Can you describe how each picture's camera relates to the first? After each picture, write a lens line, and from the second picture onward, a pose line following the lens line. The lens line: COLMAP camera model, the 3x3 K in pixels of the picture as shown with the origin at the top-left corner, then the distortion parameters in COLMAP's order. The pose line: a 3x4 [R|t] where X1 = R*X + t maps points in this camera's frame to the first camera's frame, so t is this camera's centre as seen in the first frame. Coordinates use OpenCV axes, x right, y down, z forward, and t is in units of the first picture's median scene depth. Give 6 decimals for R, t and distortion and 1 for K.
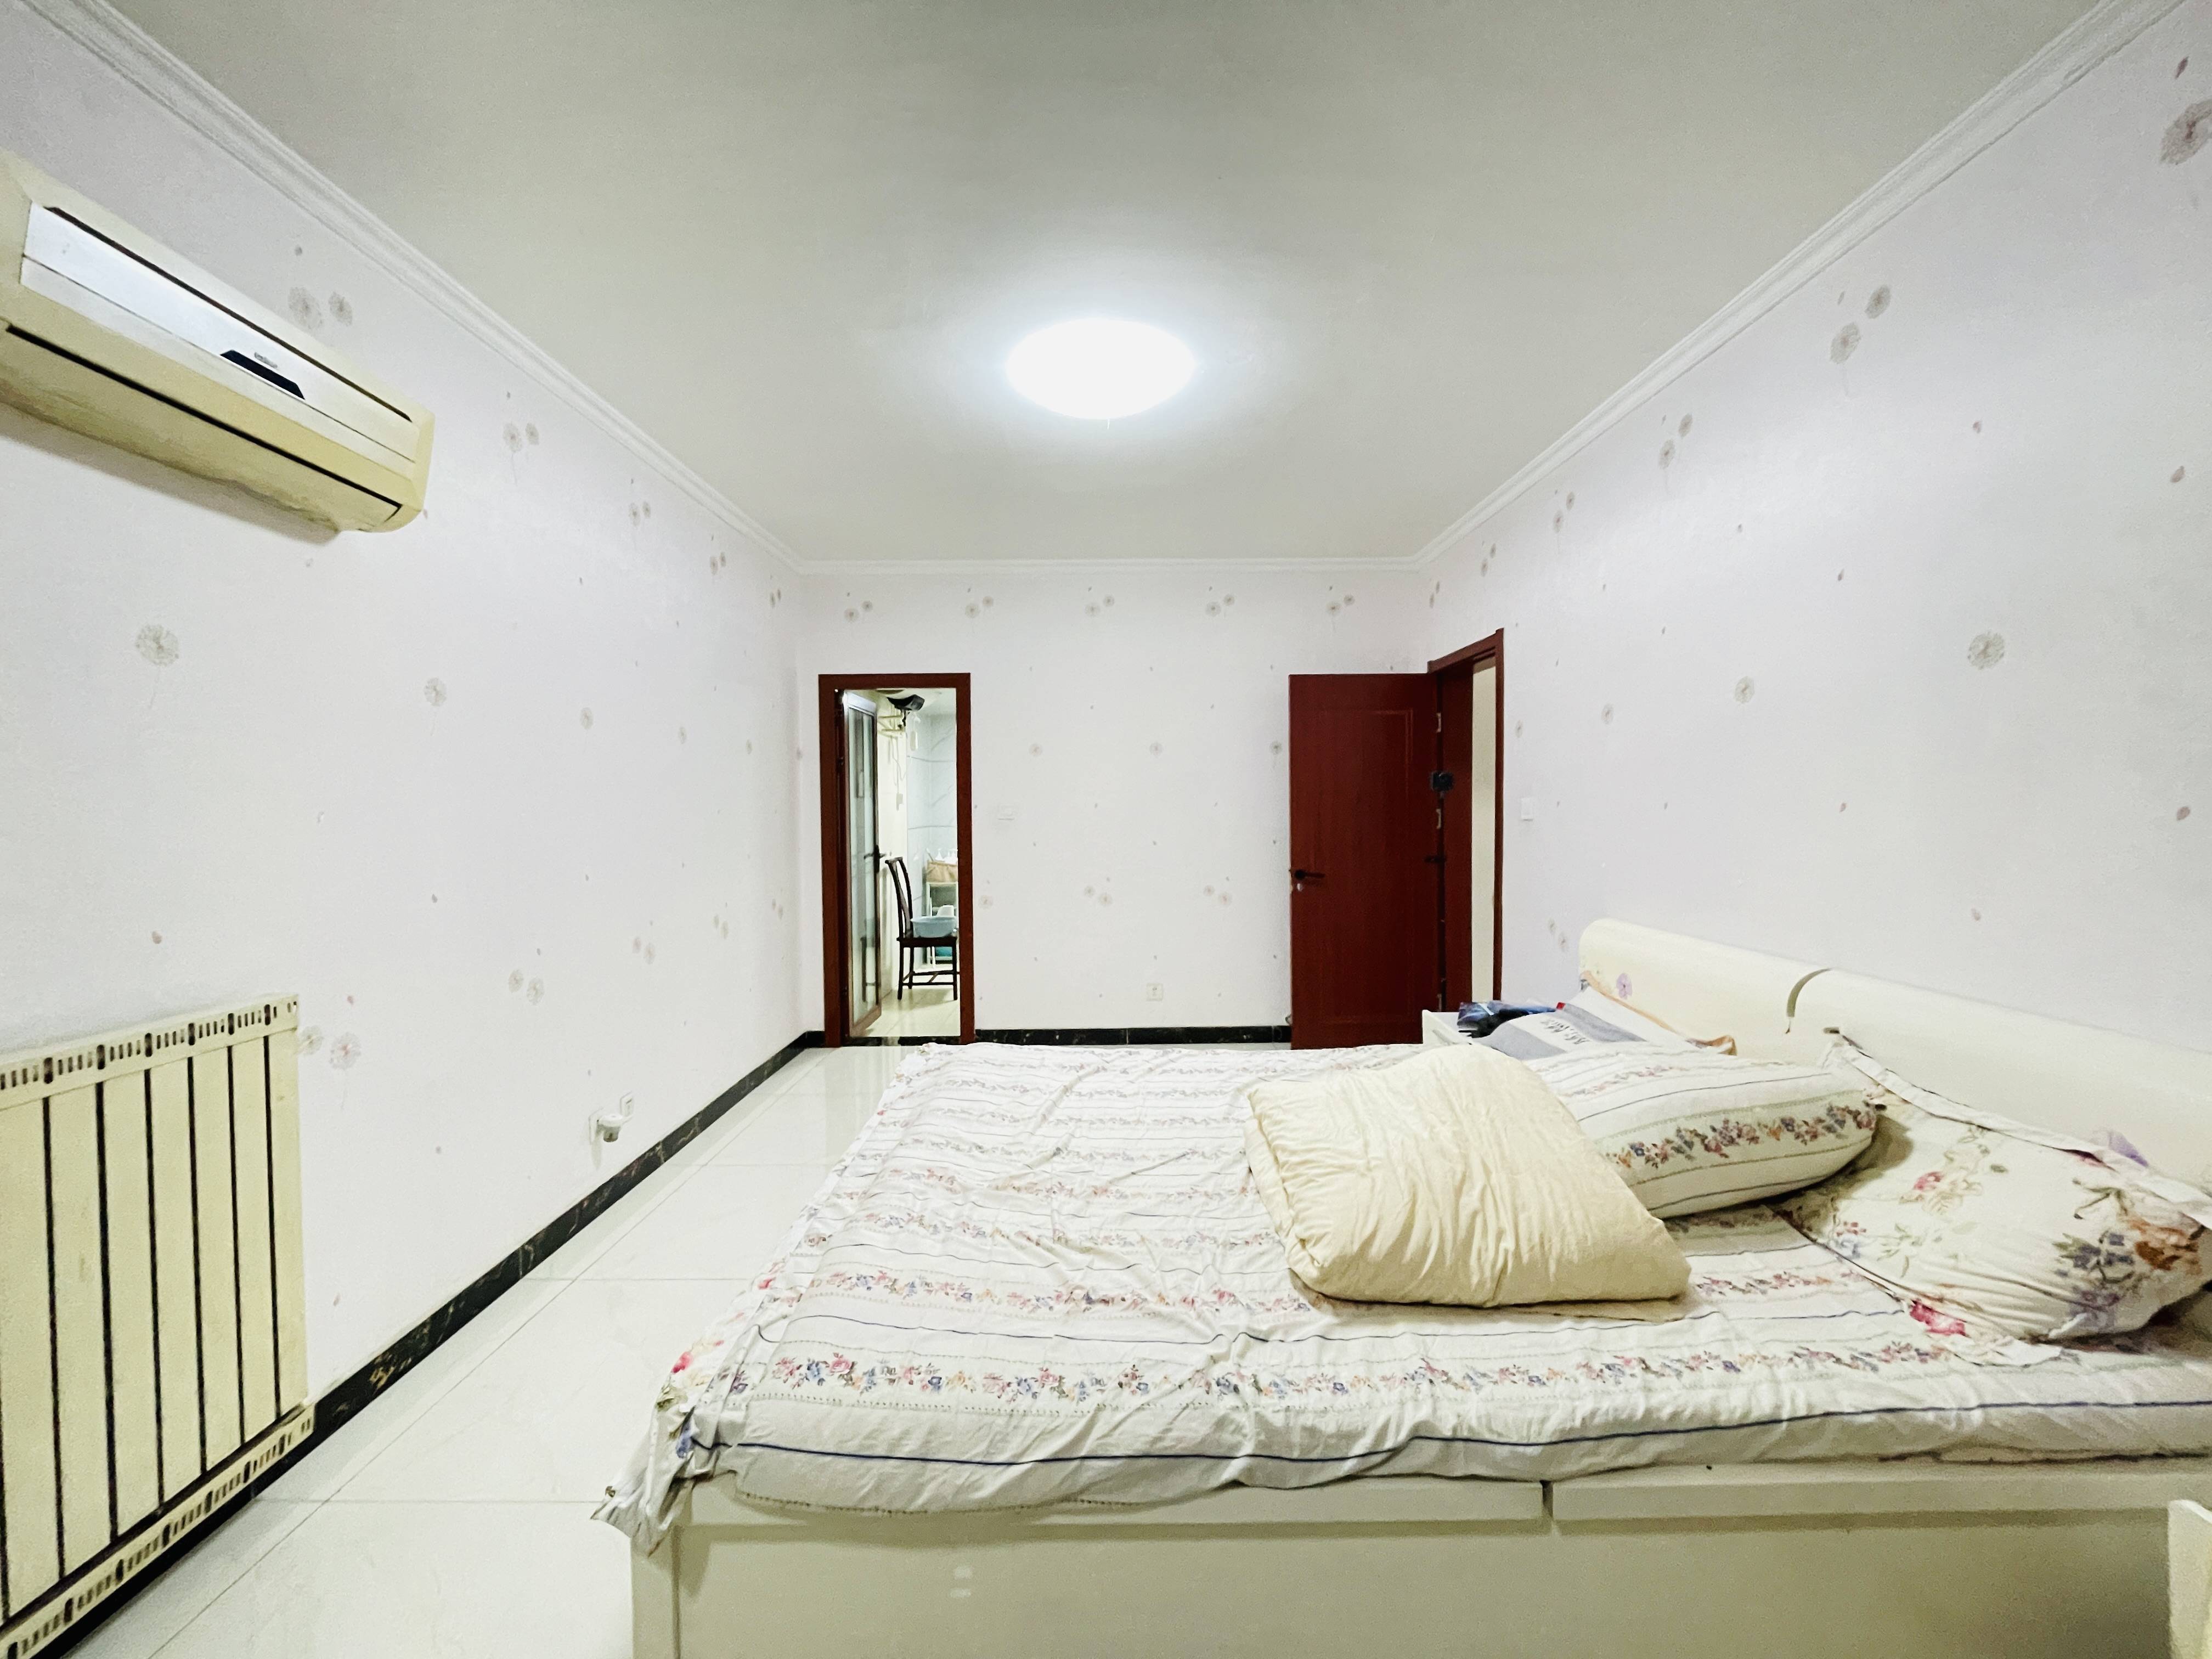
lens RADIAL K [[894.5, 0, 1112.8], [0, 894.5, 820.9], [0, 0, 1]] dist [-0.001858, -0.000695]
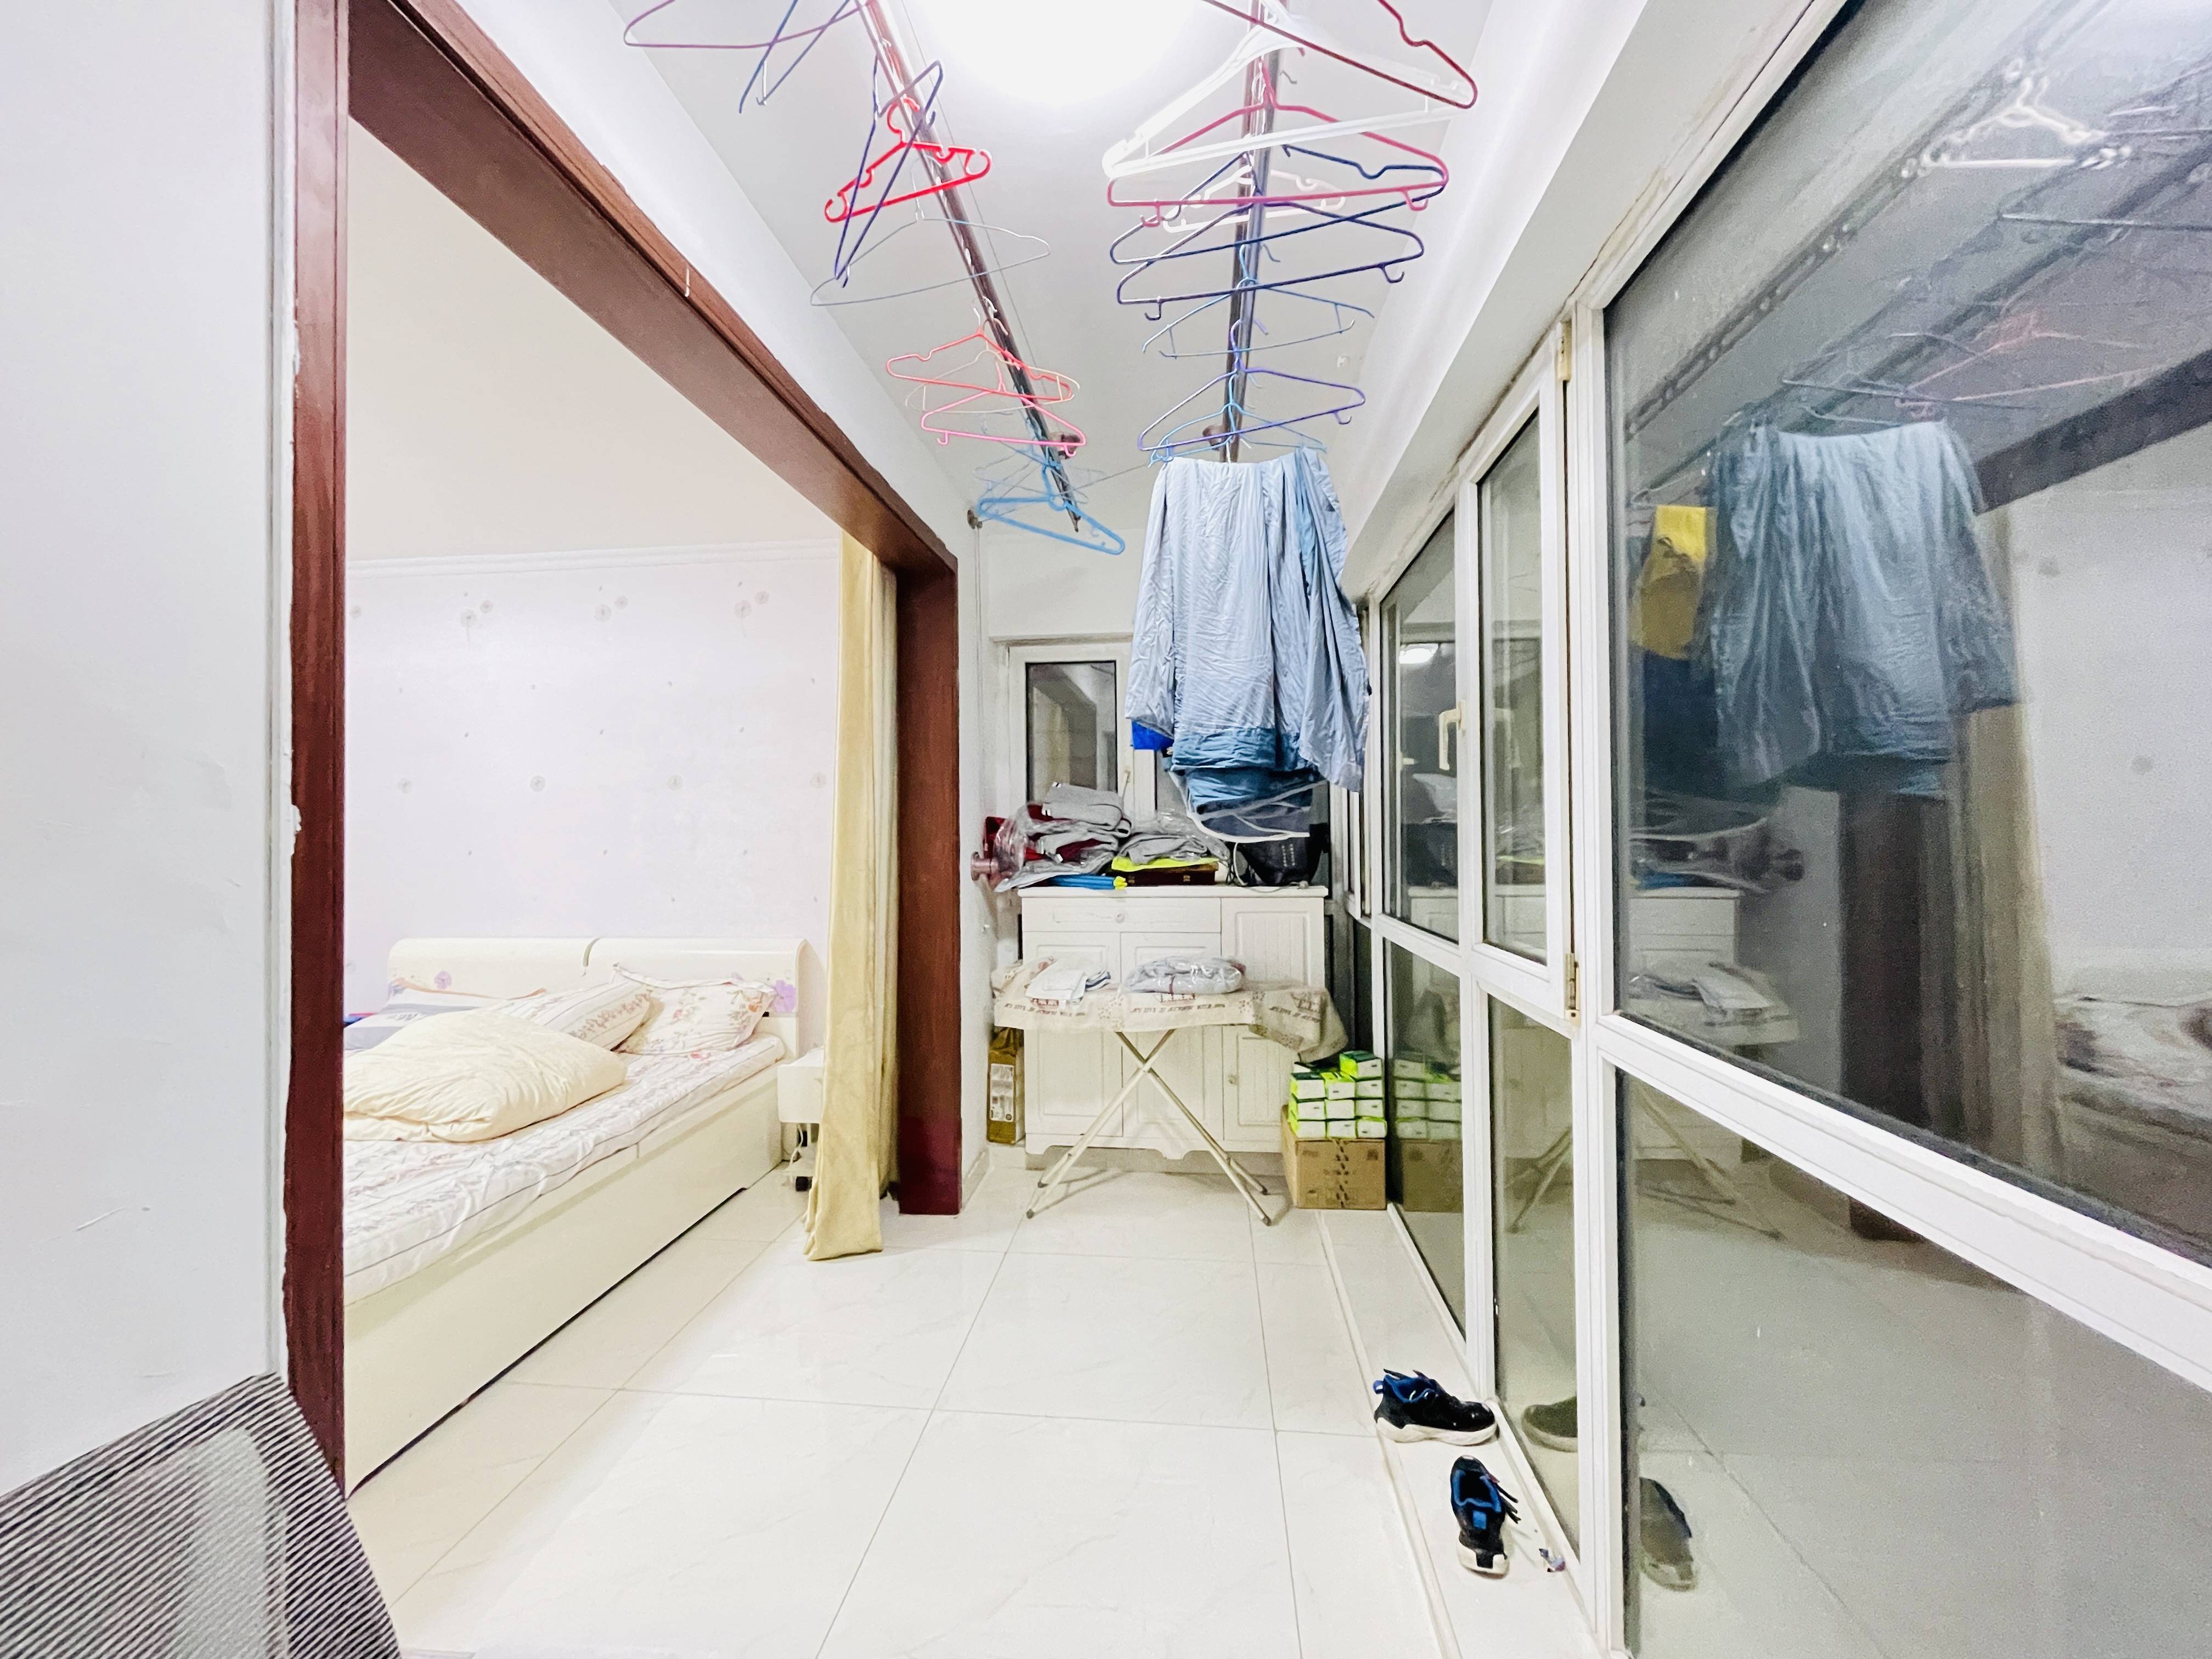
lens RADIAL K [[894.5, 0, 1112.8], [0, 894.5, 820.9], [0, 0, 1]] dist [-0.001858, -0.000695]
pose [[0.102534, 0.021406, 0.994499, -1.331482], [0.029406, 0.999266, -0.024541, -0.004538], [-0.994295, 0.031761, 0.101829, -0.385771]]
